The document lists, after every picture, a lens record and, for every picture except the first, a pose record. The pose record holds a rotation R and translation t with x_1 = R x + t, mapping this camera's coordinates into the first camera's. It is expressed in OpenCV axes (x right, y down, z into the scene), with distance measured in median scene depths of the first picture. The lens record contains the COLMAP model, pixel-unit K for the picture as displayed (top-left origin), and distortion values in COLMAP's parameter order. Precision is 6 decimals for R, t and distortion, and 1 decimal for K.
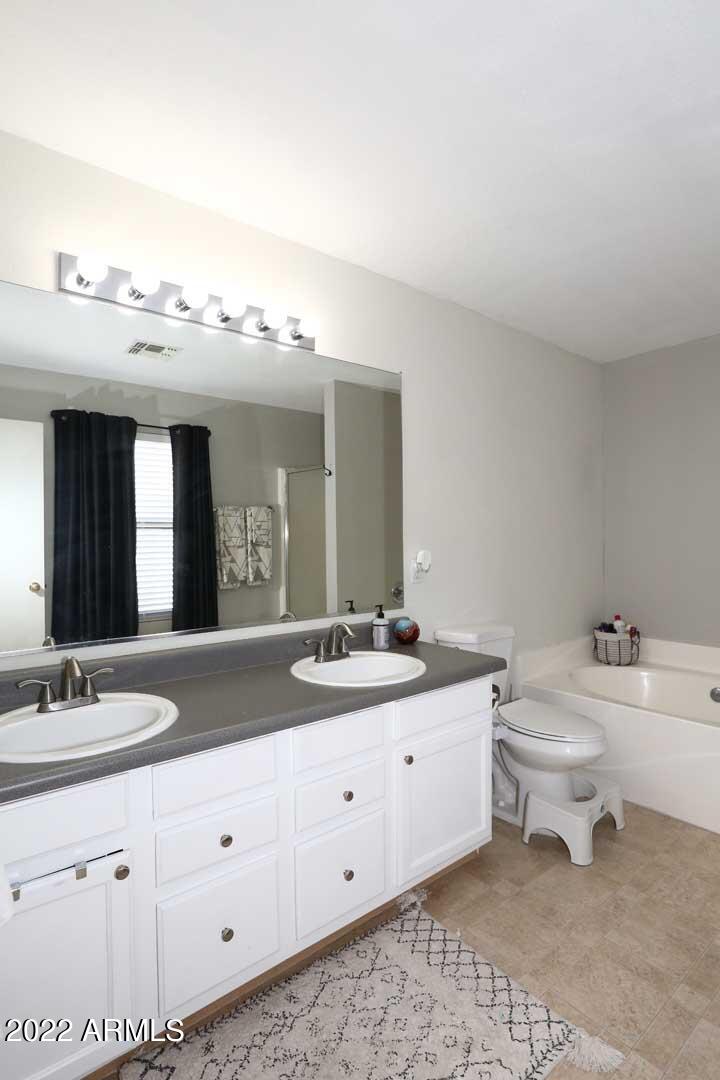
lens RADIAL K [[554.9, 0, 360.0], [0, 554.9, 540.0], [0, 0, 1]] dist [-0.063810, 0.037895]
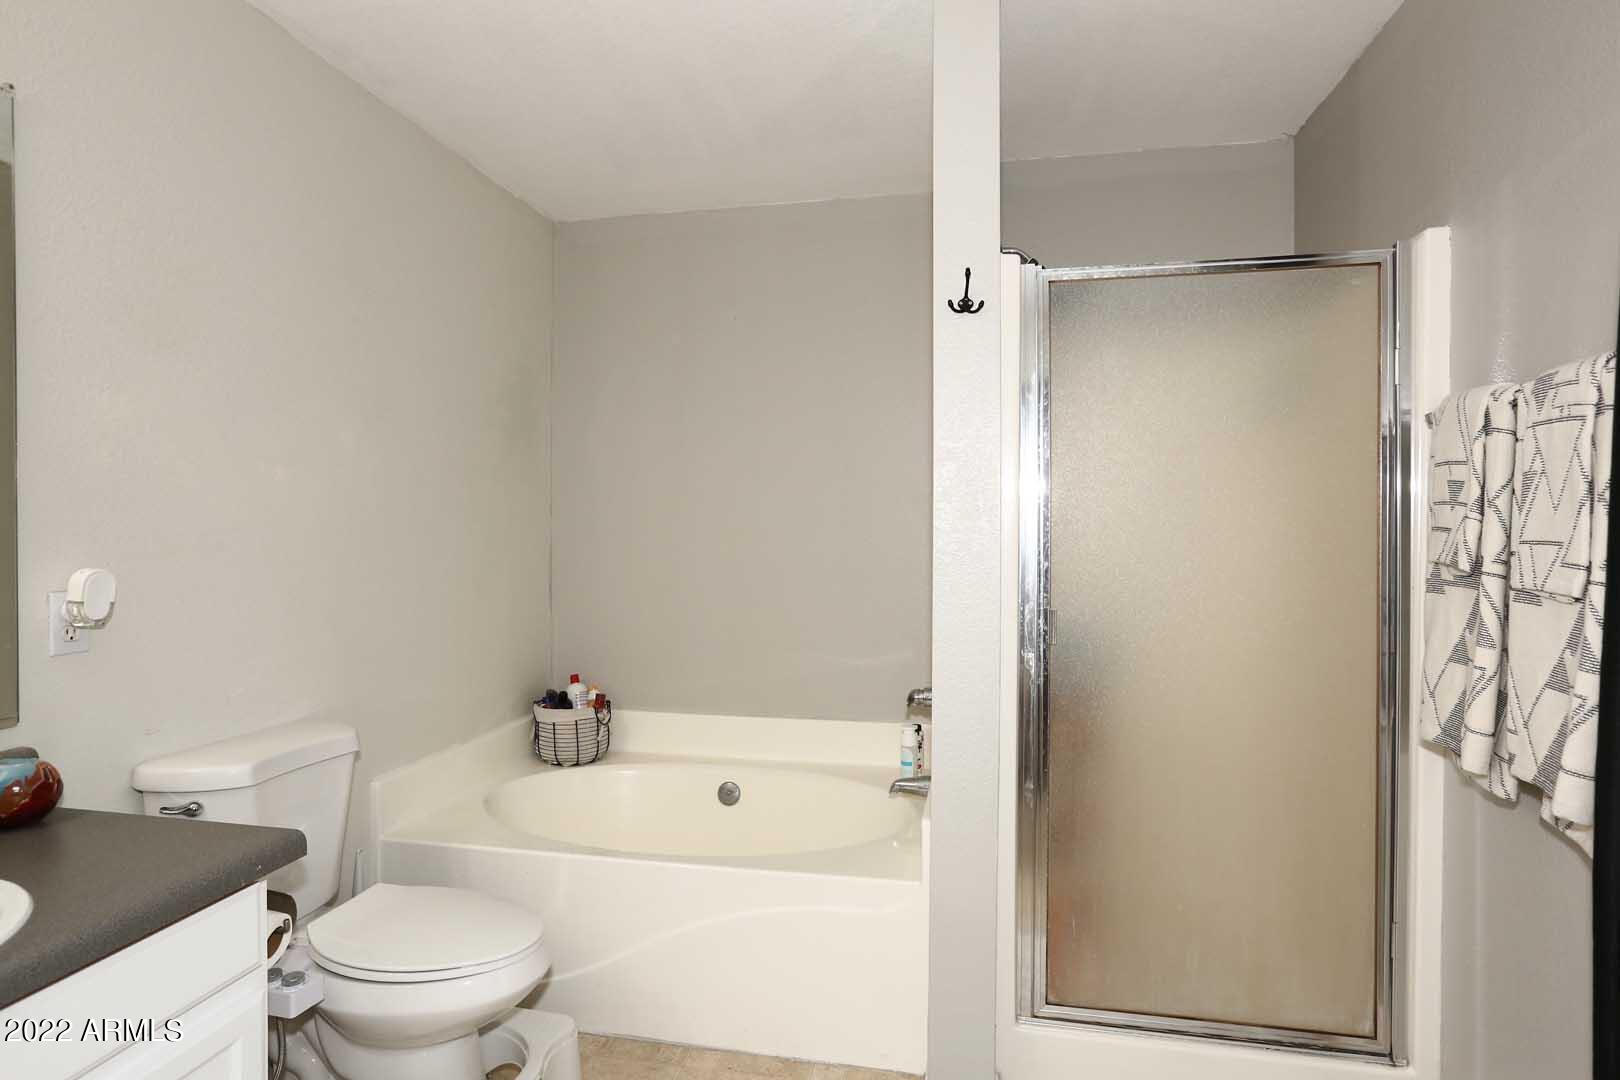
lens RADIAL K [[879.9, 0, 810.0], [0, 879.9, 540.0], [0, 0, 1]] dist [-0.037263, 0.023214]
pose [[0.772078, 0.004228, 0.635514, 0.125213], [-0.005022, 0.999987, -0.000552, -0.003990], [-0.635508, -0.002765, 0.772089, 0.223058]]
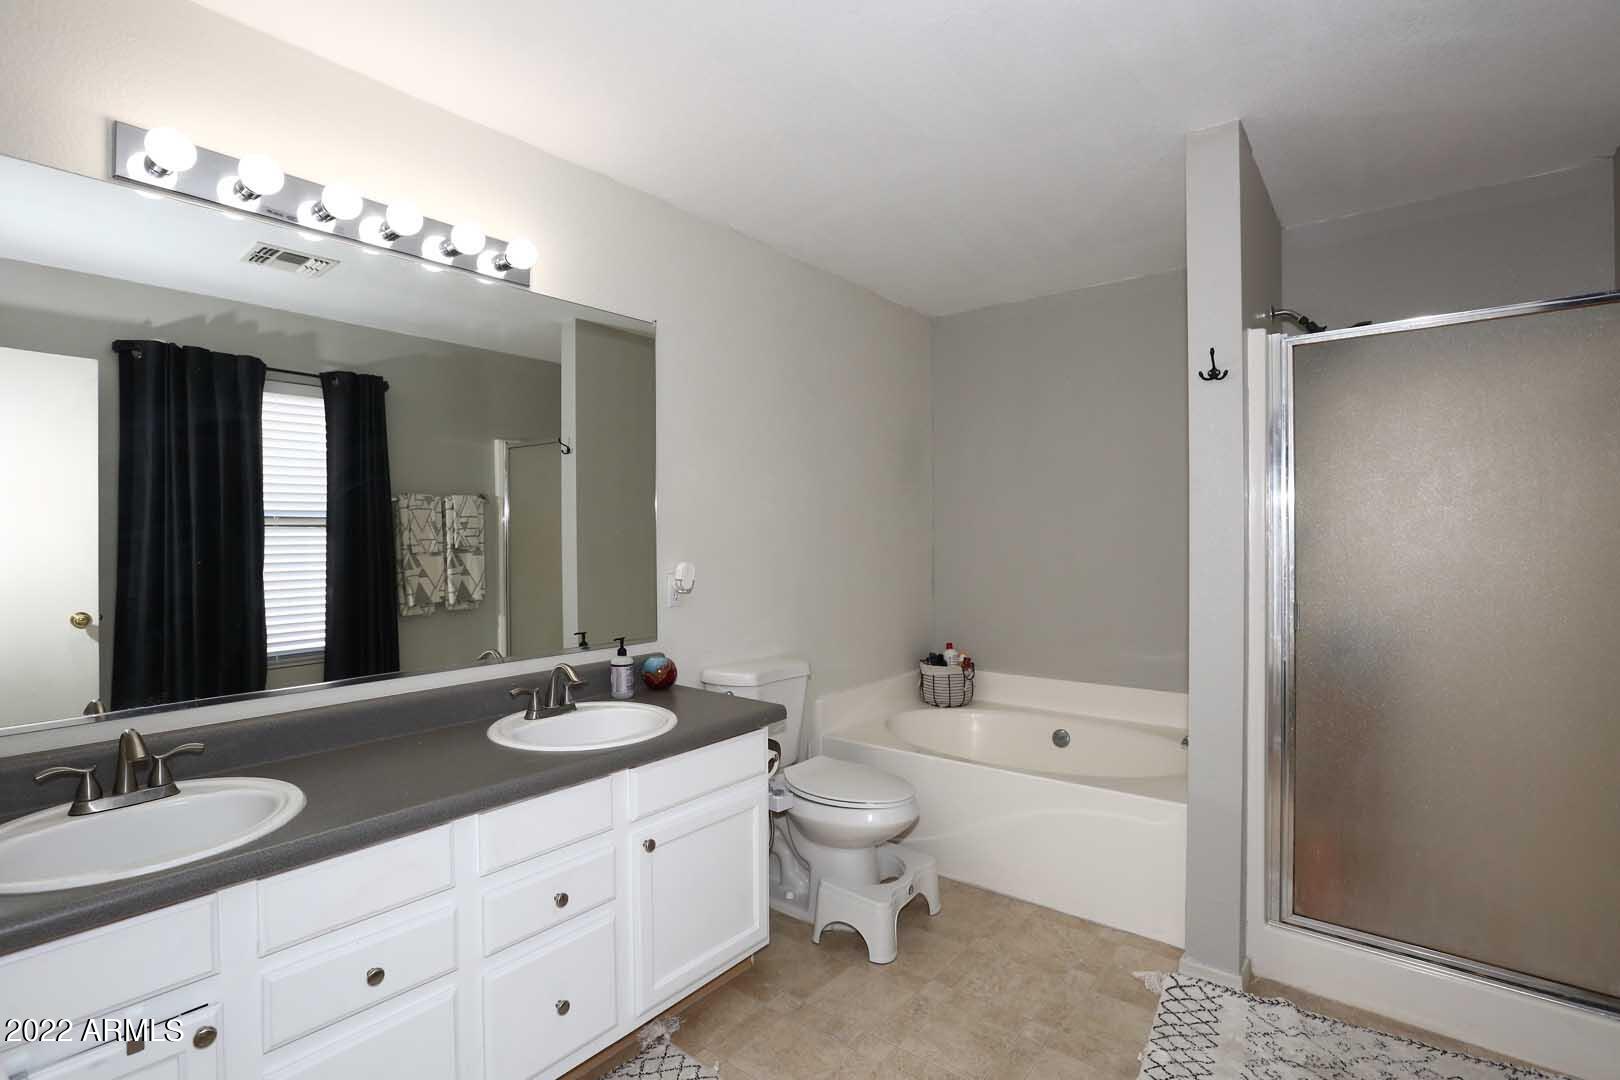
lens RADIAL K [[779.6, 0, 812.7], [0, 779.6, 537.6], [0, 0, 1]] dist [-0.049520, 0.016945]
pose [[0.975355, 0.004161, 0.220603, 0.054466], [-0.003886, 0.999991, -0.001682, -0.015059], [-0.220608, 0.000784, 0.975362, -0.060395]]
